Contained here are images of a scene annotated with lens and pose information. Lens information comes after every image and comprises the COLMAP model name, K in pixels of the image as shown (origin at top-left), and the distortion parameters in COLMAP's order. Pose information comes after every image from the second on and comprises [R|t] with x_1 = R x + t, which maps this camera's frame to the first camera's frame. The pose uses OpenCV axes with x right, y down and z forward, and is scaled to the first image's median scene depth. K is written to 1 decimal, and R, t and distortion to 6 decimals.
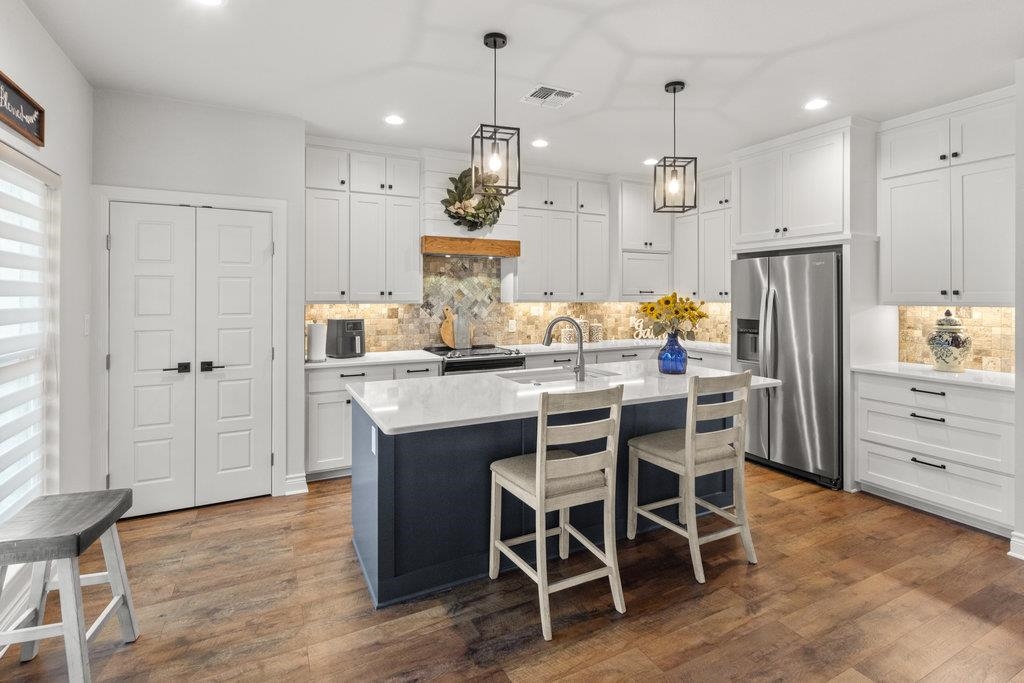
lens RADIAL K [[499.8, 0, 526.2], [0, 499.8, 295.3], [0, 0, 1]] dist [0.001802, 0.000009]
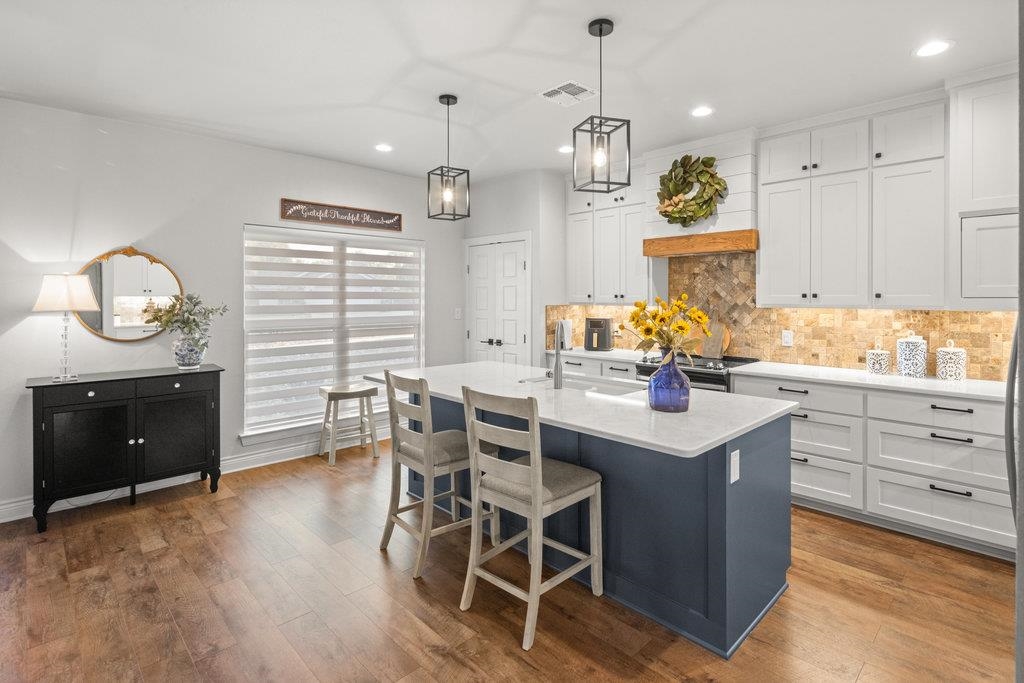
lens RADIAL K [[499.8, 0, 526.2], [0, 499.8, 295.3], [0, 0, 1]] dist [0.001802, 0.000009]
pose [[0.290933, -0.003947, -0.956735, 0.661105], [0.001103, 0.999992, -0.003790, -0.001997], [0.956743, 0.000047, 0.290935, 0.448791]]
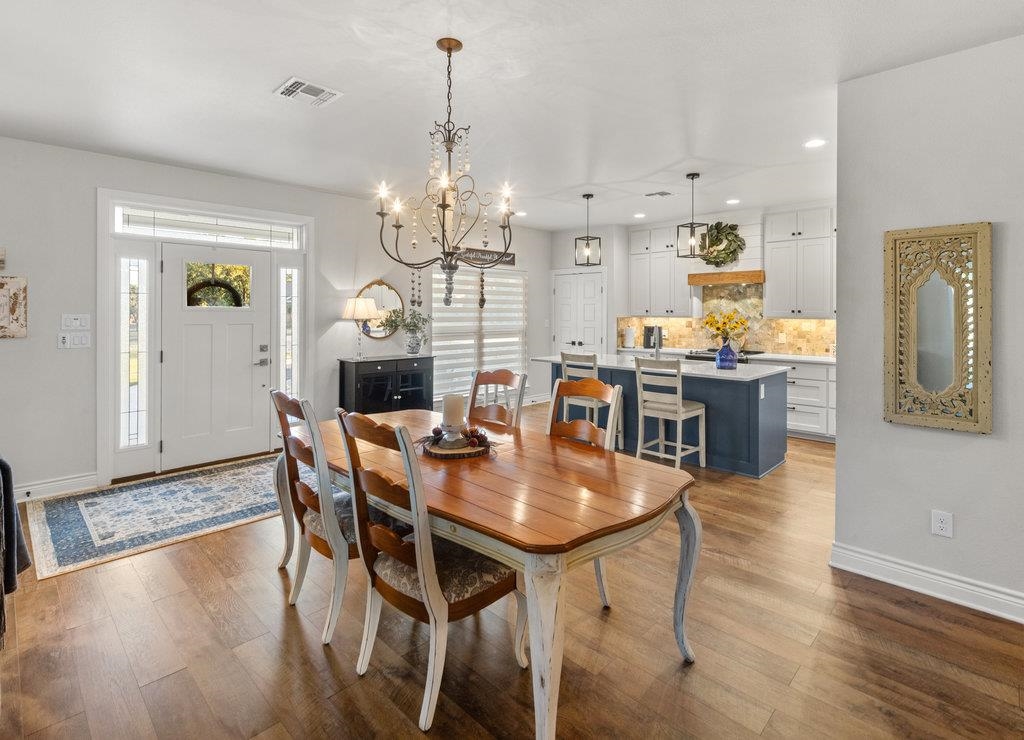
lens RADIAL K [[512.5, 0, 521.6], [0, 512.5, 307.3], [0, 0, 1]] dist [0.004111, -0.000104]
pose [[0.317087, -0.007353, -0.948368, 1.073588], [-0.002491, 0.999960, -0.008586, -0.001514], [0.948393, 0.005085, 0.317056, 0.007984]]
